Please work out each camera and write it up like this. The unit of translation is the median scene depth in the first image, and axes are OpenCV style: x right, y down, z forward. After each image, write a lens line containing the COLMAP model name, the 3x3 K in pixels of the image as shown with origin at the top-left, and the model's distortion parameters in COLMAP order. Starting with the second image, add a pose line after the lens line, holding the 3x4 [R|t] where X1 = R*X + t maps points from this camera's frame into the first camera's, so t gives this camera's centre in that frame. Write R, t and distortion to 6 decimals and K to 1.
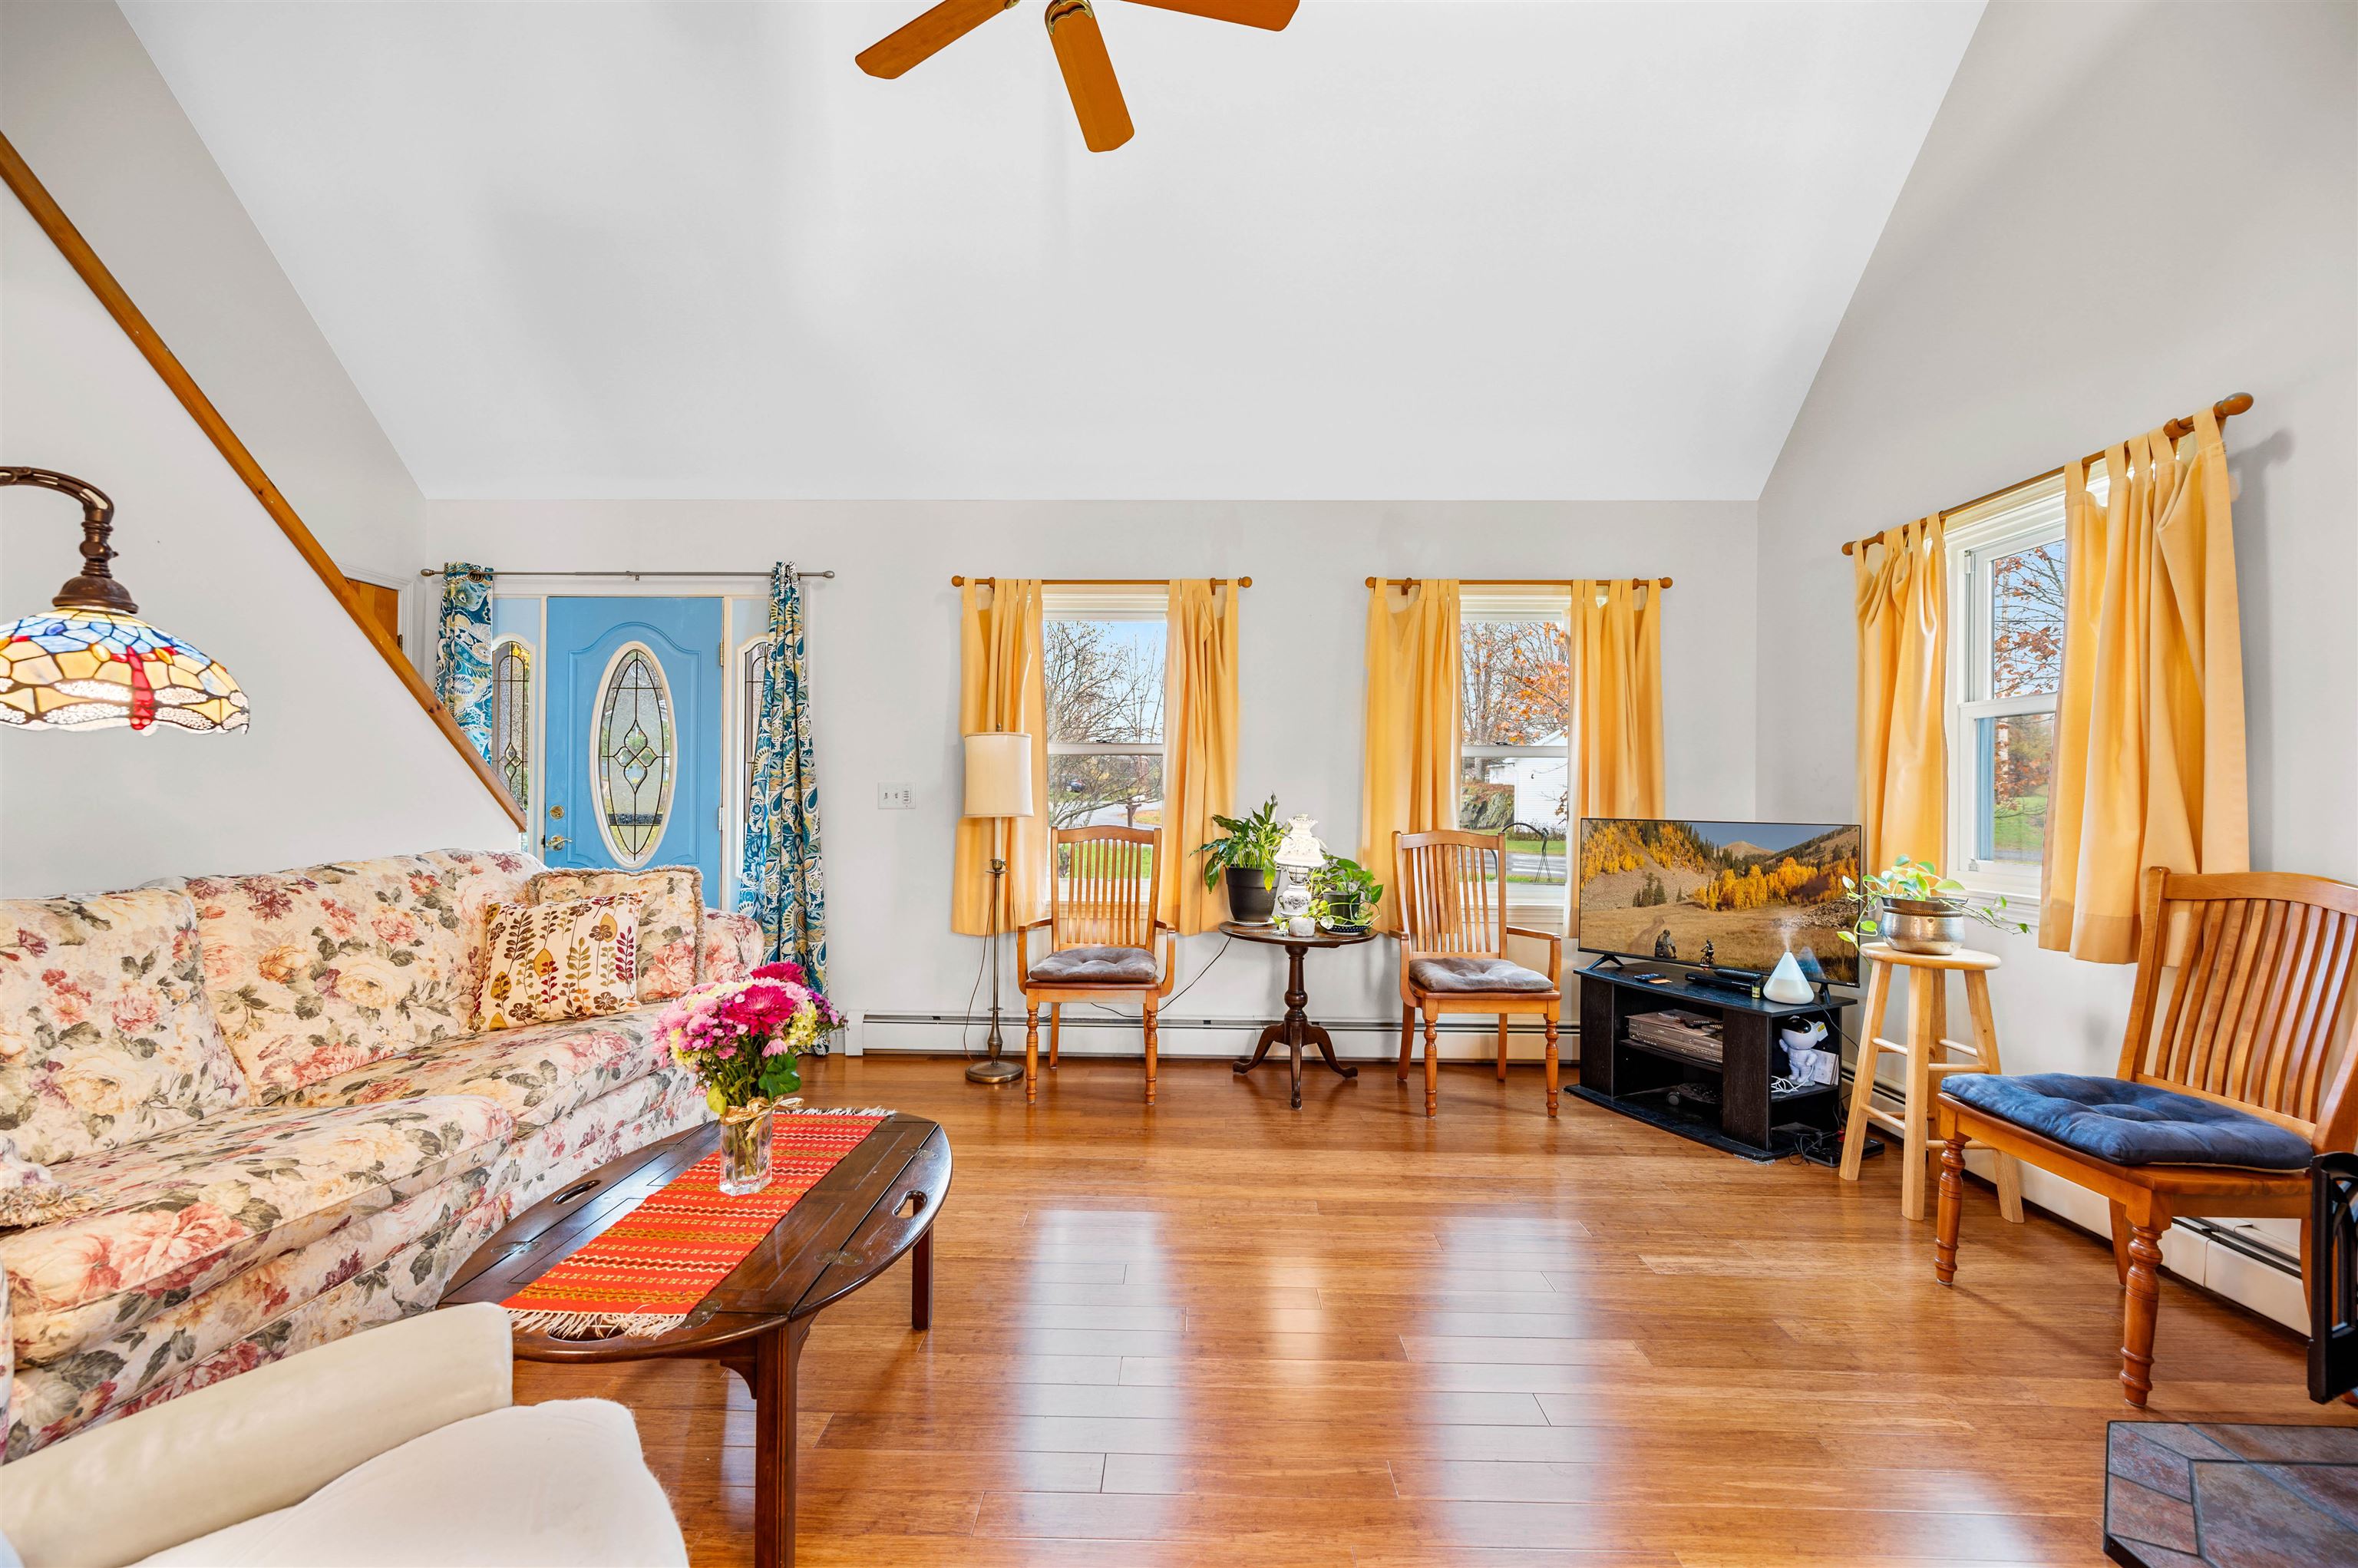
lens RADIAL K [[939.8, 0, 1180.3], [0, 939.8, 786.1], [0, 0, 1]] dist [-0.001001, -0.000131]
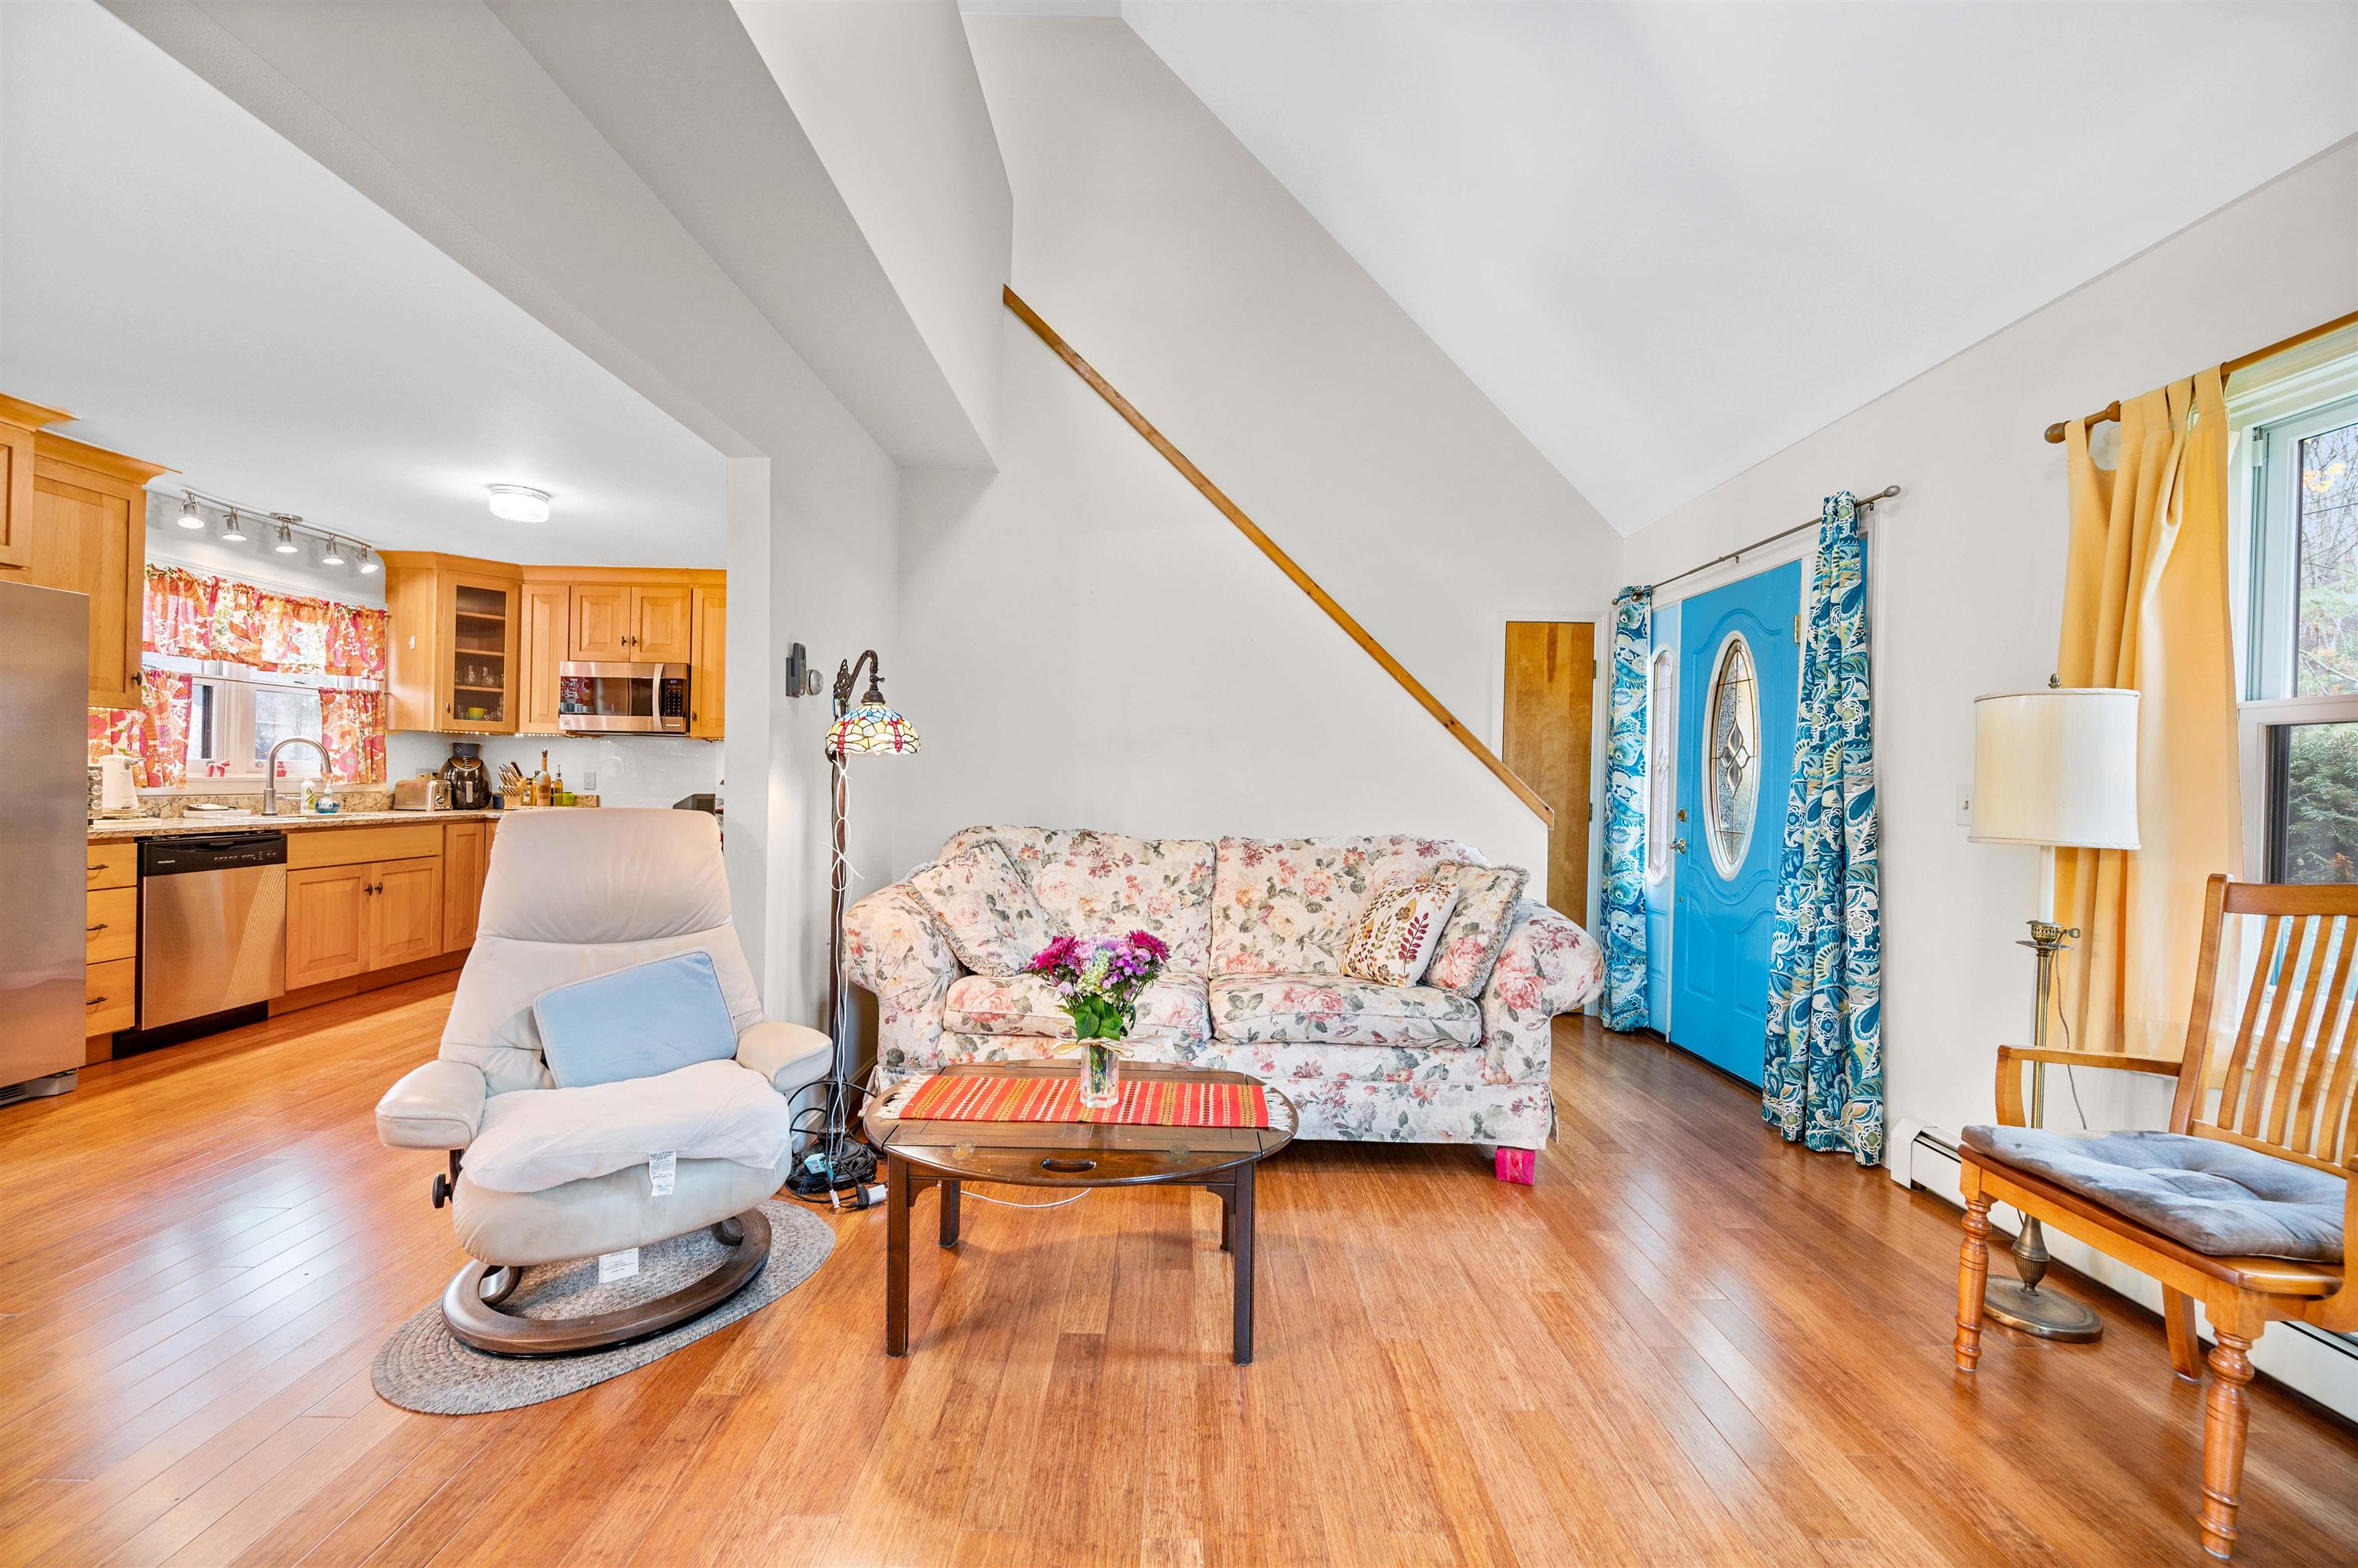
lens RADIAL K [[939.8, 0, 1172.0], [0, 939.8, 783.2], [0, 0, 1]] dist [-0.001001, -0.000131]
pose [[0.014021, -0.004556, -0.999891, 0.401895], [-0.012986, 0.999904, -0.004738, 0.006529], [0.999817, 0.013051, 0.013961, 0.555450]]
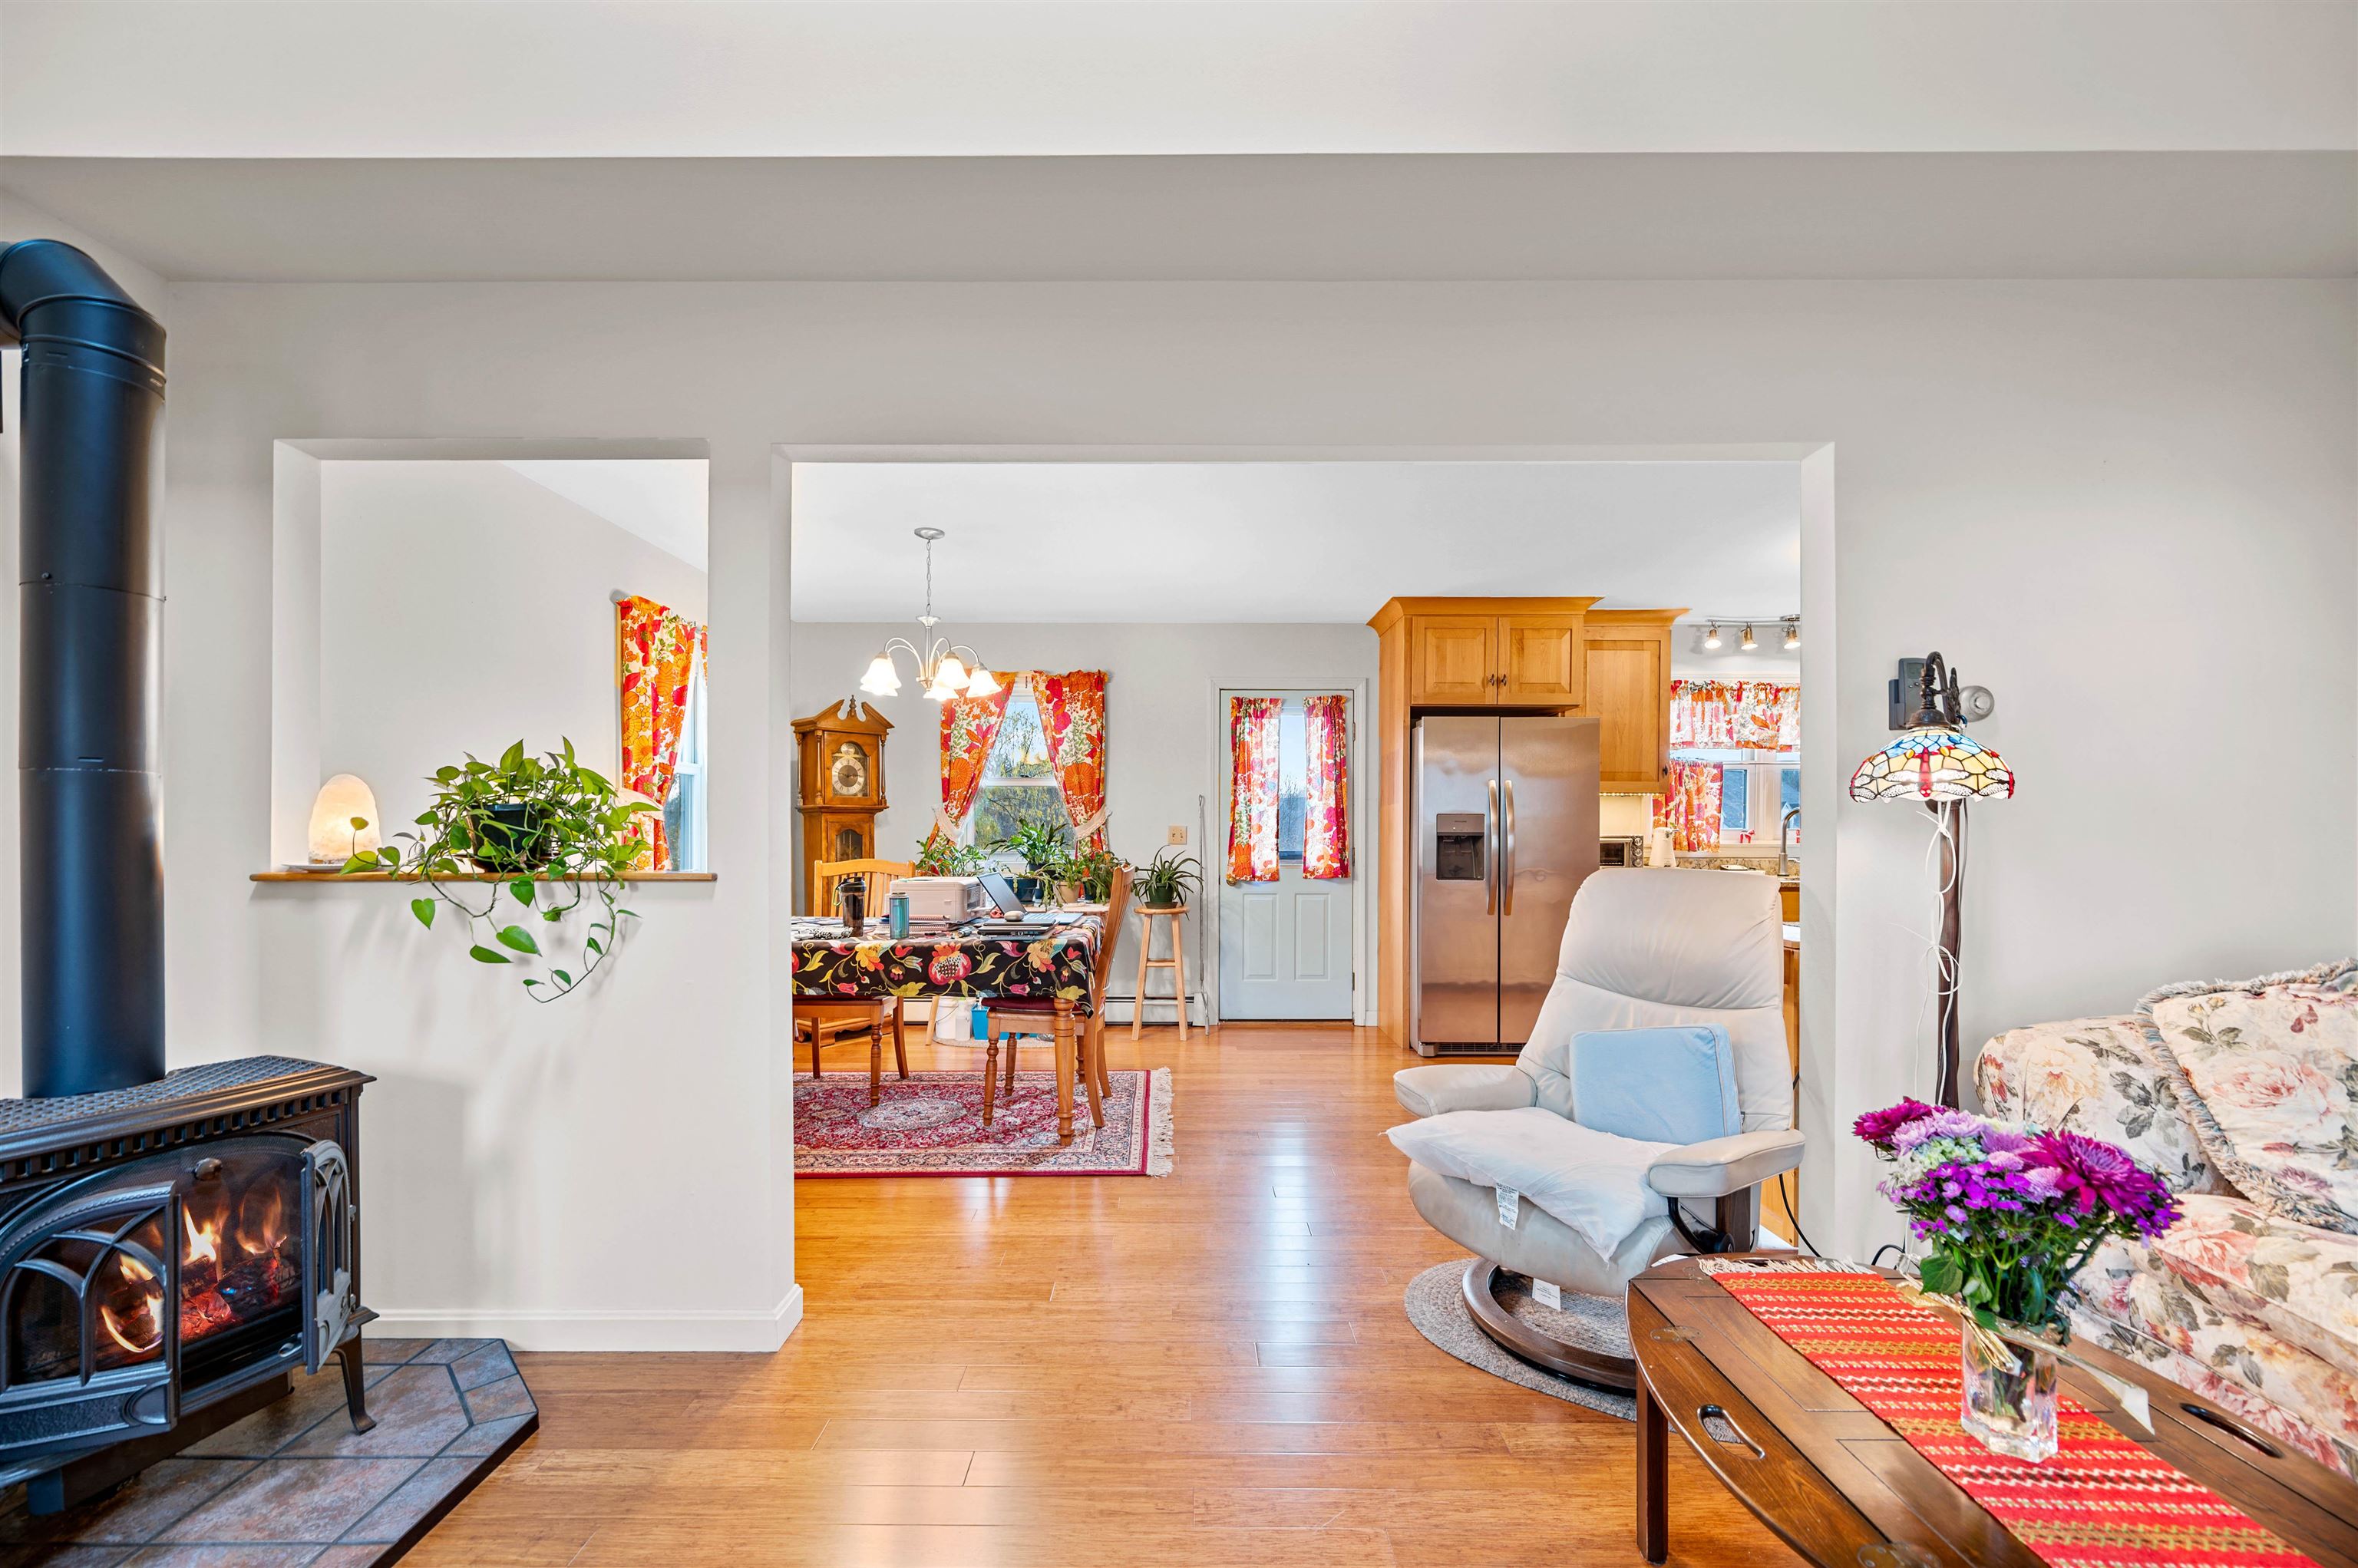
lens RADIAL K [[939.8, 0, 1173.0], [0, 939.8, 839.2], [0, 0, 1]] dist [-0.001001, -0.000131]
pose [[-0.999824, -0.009227, -0.016307, 0.068660], [-0.009273, 0.999953, 0.002781, 0.006467], [0.016280, 0.002932, -0.999863, 0.848786]]
